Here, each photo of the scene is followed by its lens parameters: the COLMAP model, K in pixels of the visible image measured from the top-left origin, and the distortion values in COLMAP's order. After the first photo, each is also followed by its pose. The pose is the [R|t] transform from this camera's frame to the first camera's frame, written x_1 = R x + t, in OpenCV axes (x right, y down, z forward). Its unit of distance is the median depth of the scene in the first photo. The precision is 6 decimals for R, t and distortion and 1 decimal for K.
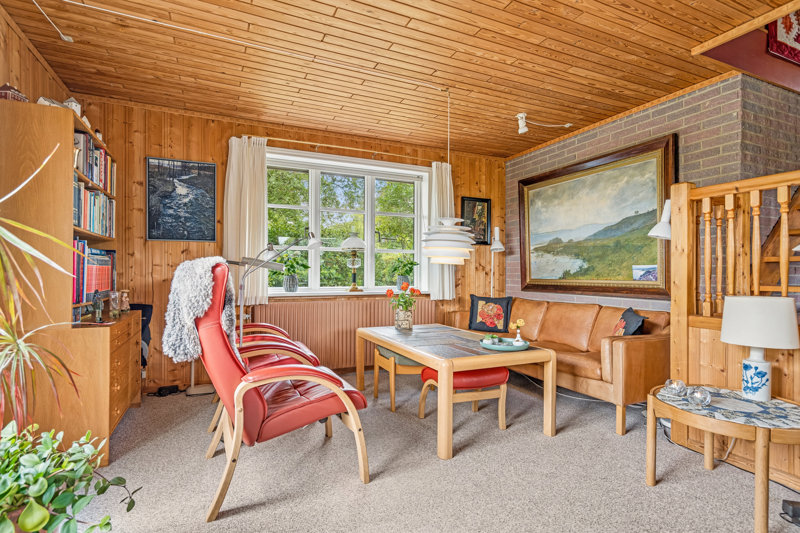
lens RADIAL K [[404.6, 0, 405.6], [0, 404.6, 283.8], [0, 0, 1]] dist [0.000308, 0.000358]
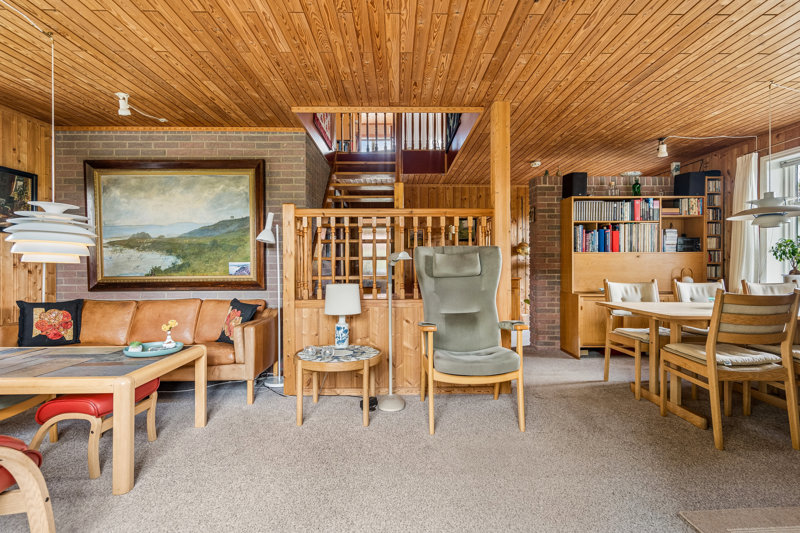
lens RADIAL K [[404.6, 0, 405.6], [0, 404.6, 283.8], [0, 0, 1]] dist [0.000308, 0.000358]
pose [[0.391111, -0.054617, 0.918721, -0.306799], [0.031608, 0.998446, 0.045900, -0.021231], [-0.919801, 0.011087, 0.392230, 0.077951]]
